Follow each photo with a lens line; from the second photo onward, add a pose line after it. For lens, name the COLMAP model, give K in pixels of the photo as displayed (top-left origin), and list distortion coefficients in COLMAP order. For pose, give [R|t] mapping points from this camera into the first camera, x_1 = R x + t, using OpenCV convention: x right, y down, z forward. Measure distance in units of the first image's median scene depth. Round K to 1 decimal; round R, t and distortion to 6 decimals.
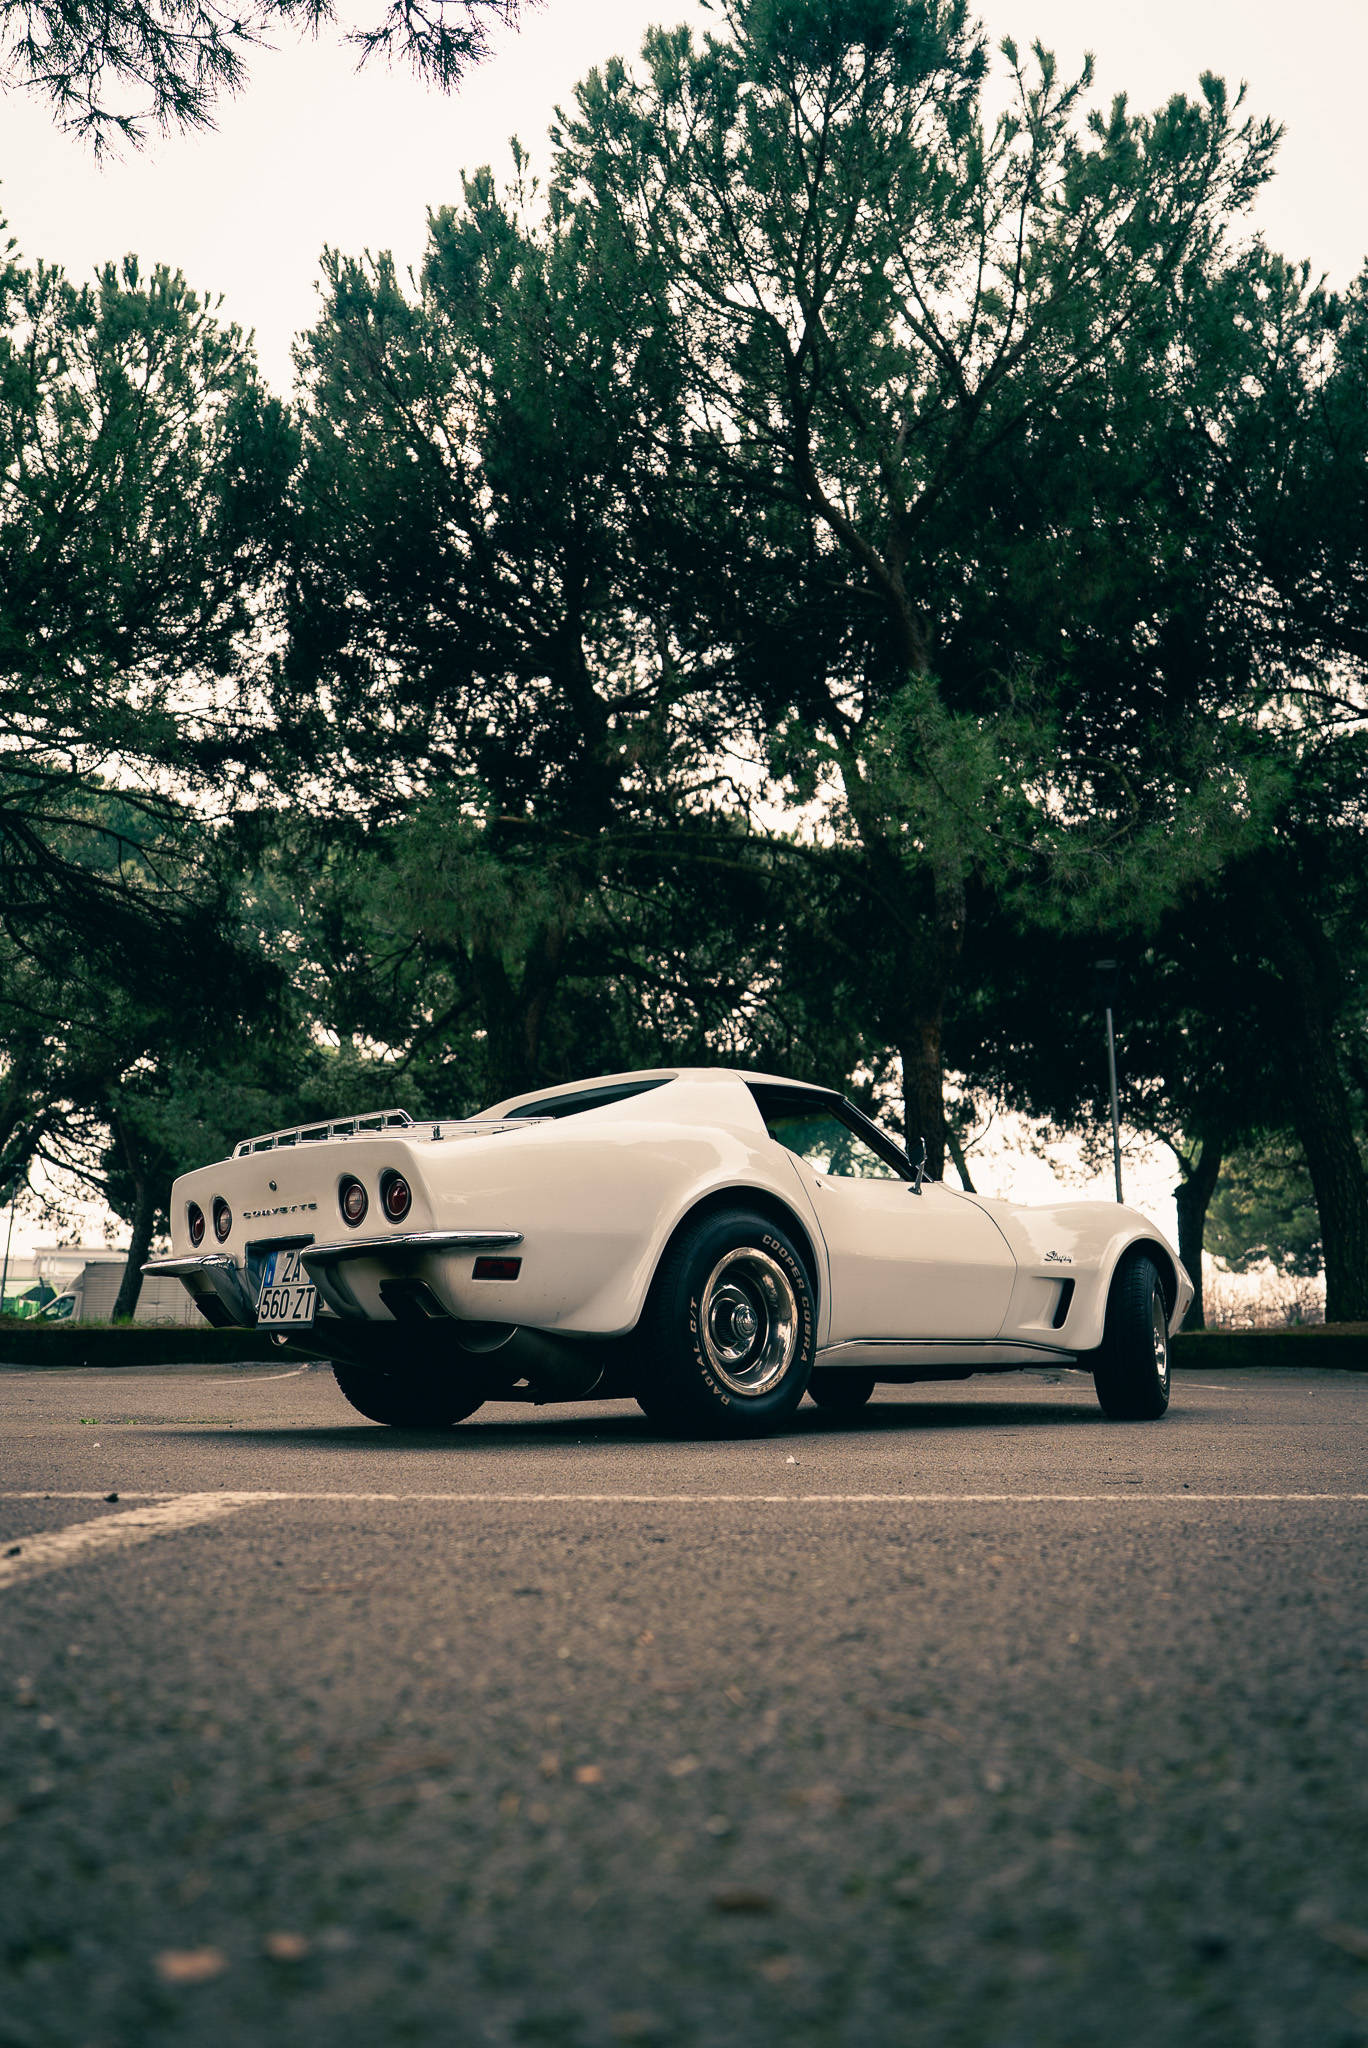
lens RADIAL K [[1386.1, 0, 688.9], [0, 1386.1, 1031.0], [0, 0, 1]] dist [-0.017710, 0.001041]
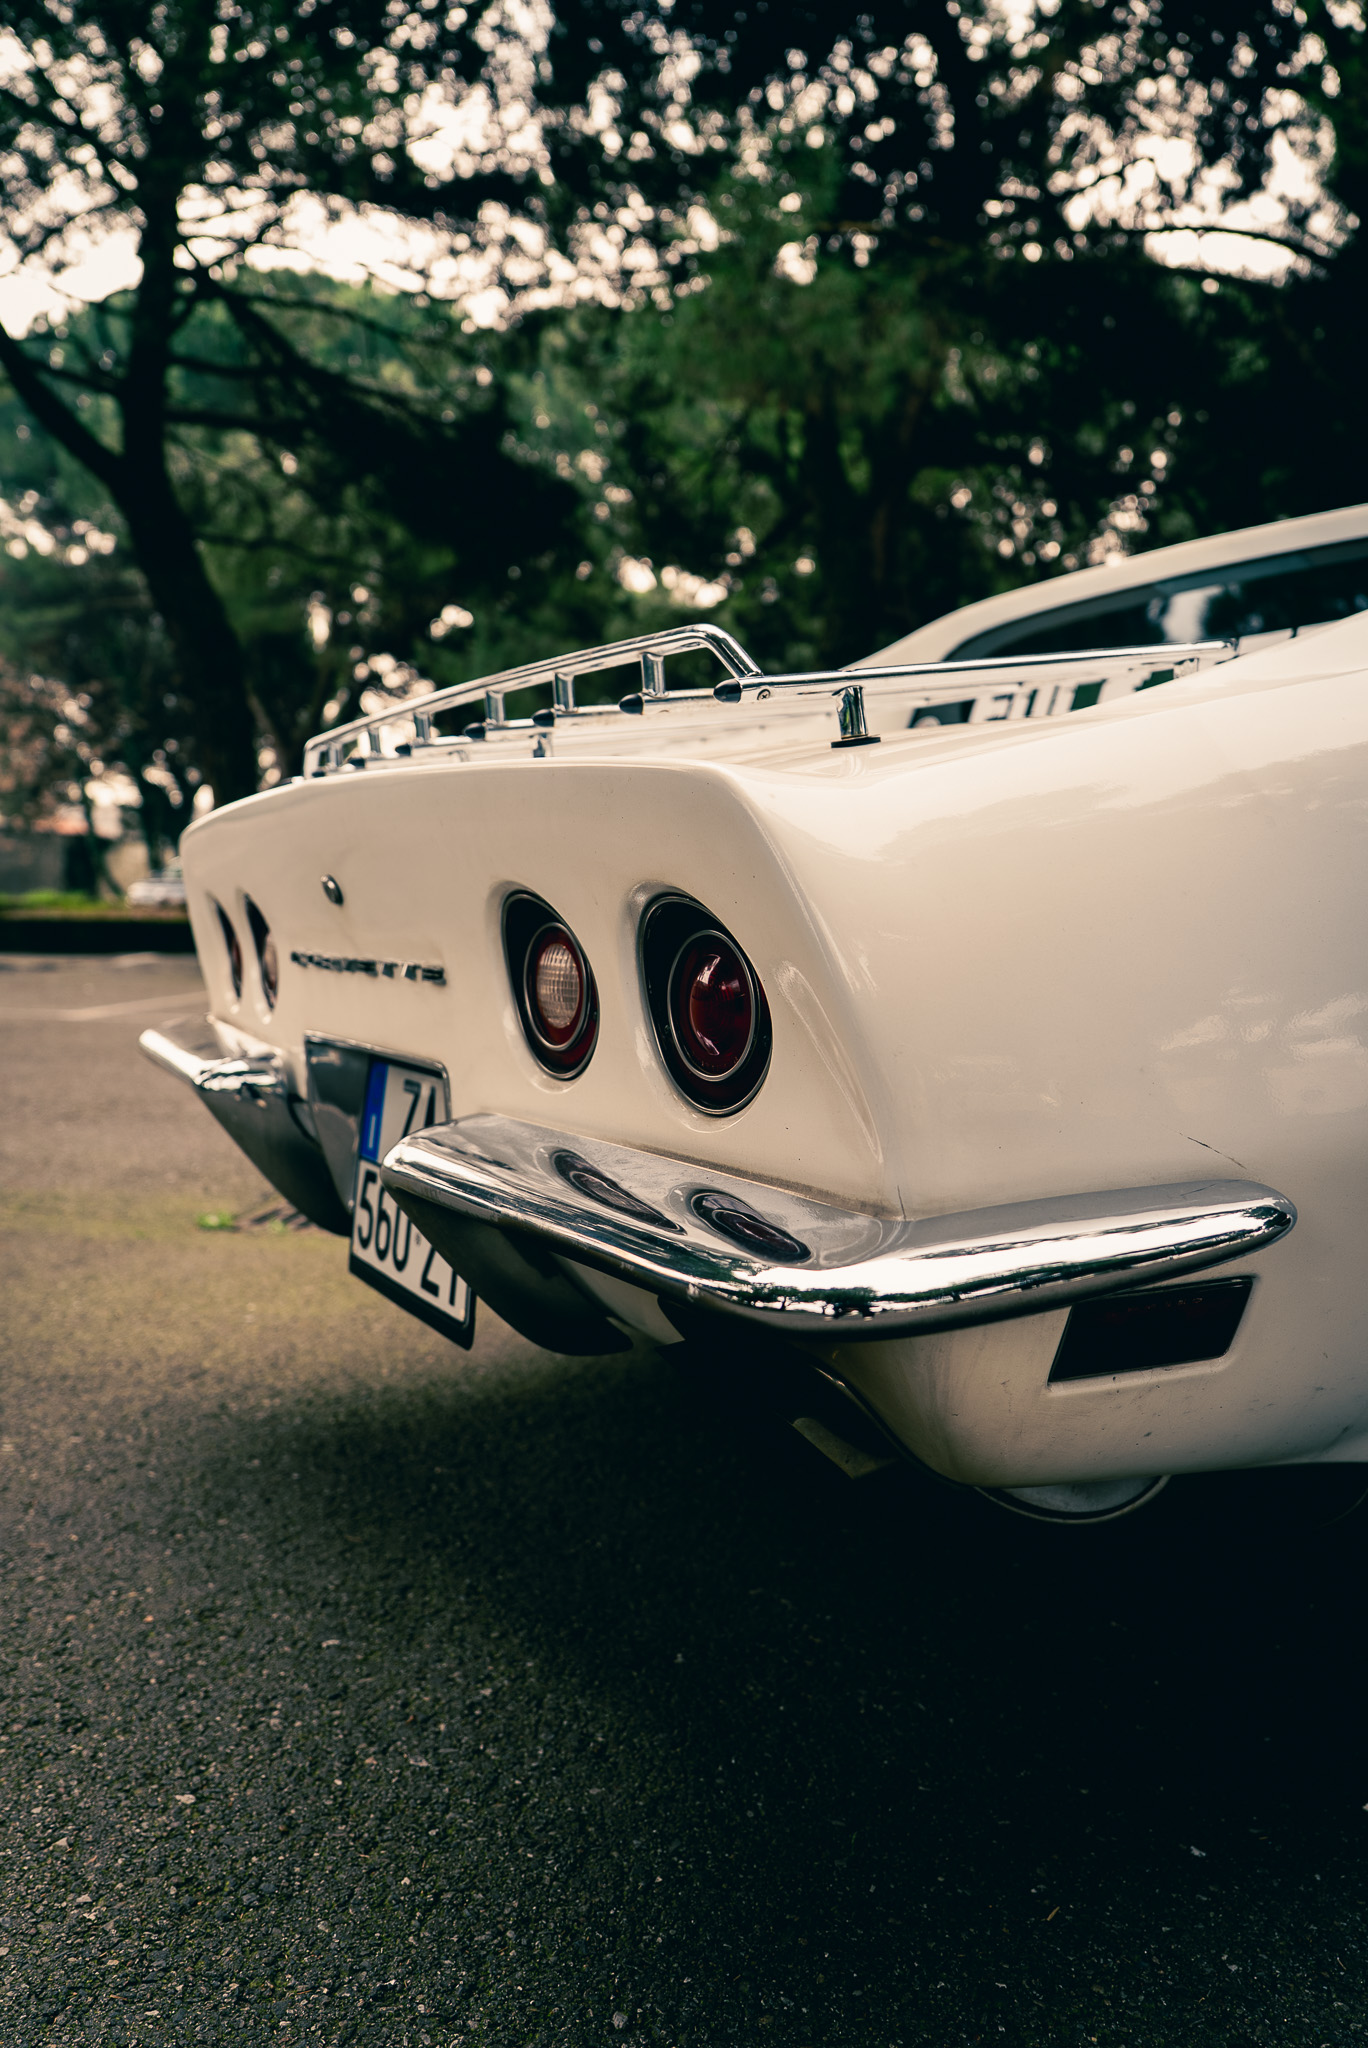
lens RADIAL K [[1386.1, 0, 691.6], [0, 1386.1, 1026.5], [0, 0, 1]] dist [-0.017710, 0.001041]
pose [[0.974068, 0.023752, -0.225004, -0.028775], [0.048621, 0.949266, 0.310693, 0.008918], [0.220968, -0.313576, 0.923495, 0.139845]]
